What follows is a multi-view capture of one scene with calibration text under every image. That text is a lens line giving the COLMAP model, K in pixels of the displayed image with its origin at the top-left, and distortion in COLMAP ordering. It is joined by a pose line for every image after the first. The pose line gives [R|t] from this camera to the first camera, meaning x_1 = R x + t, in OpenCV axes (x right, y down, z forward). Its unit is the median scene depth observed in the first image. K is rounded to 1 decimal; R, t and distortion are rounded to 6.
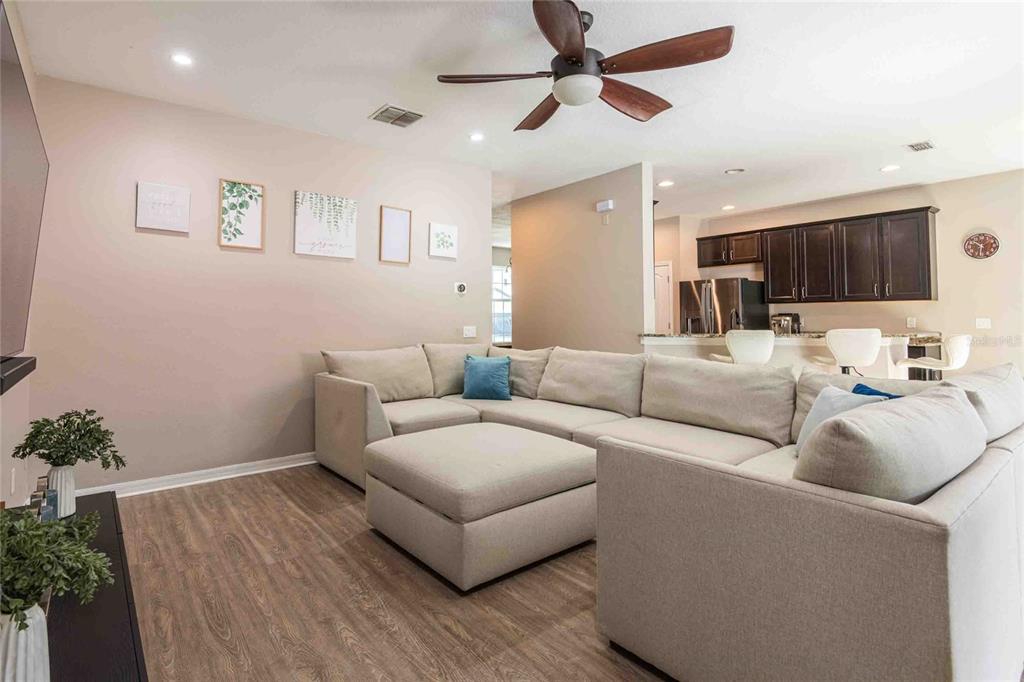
lens RADIAL K [[534.8, 0, 440.7], [0, 534.8, 298.7], [0, 0, 1]] dist [-0.000142, -0.000889]
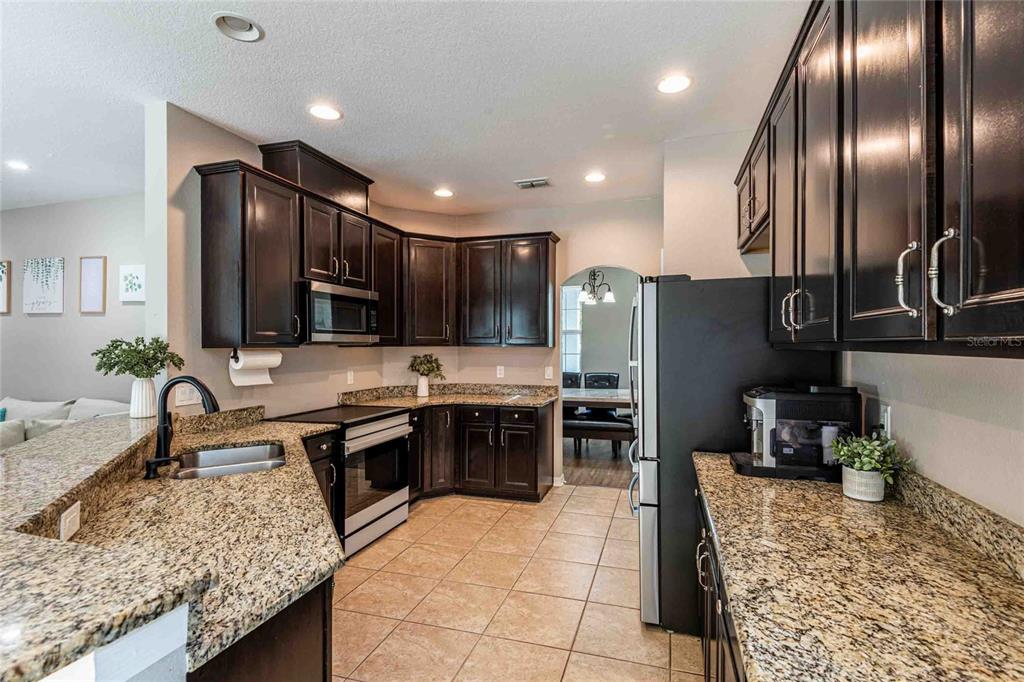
lens RADIAL K [[472.8, 0, 520.9], [0, 472.8, 341.6], [0, 0, 1]] dist [0.003126, -0.000449]
pose [[0.637636, -0.003756, -0.770329, 0.777706], [0.033487, 0.999178, 0.022846, -0.006276], [0.769610, -0.040363, 0.637237, 0.755535]]
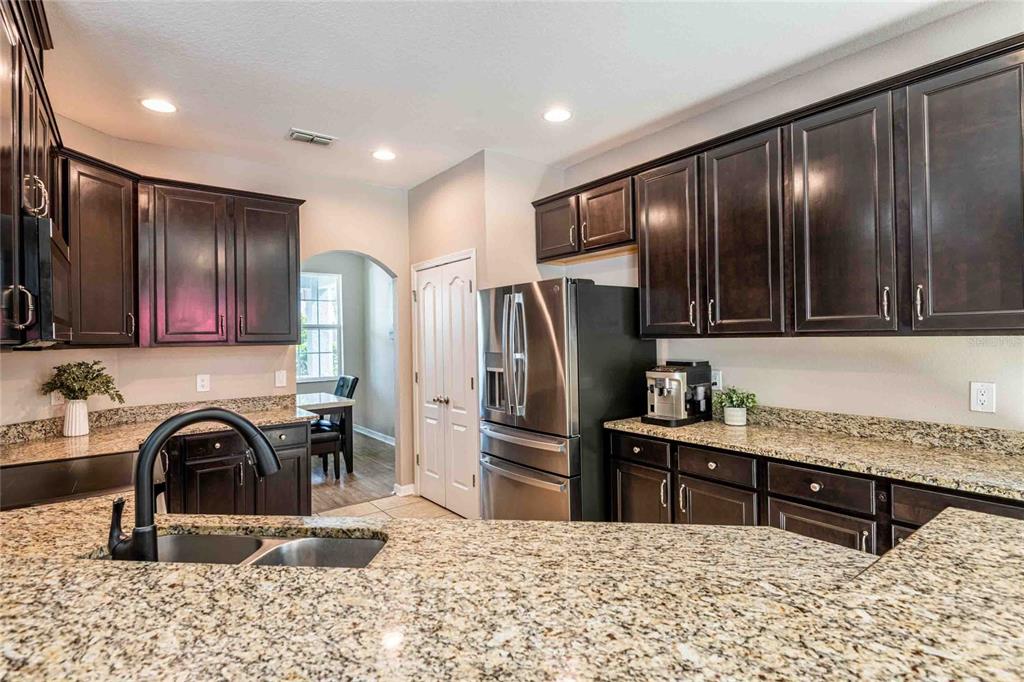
lens RADIAL K [[516.9, 0, 511.0], [0, 516.9, 336.0], [0, 0, 1]] dist [-0.000414, -0.001727]
pose [[0.997293, -0.016646, 0.071628, 0.503200], [0.014087, 0.999249, 0.036091, -0.009808], [-0.072175, -0.034984, 0.996778, 0.627727]]
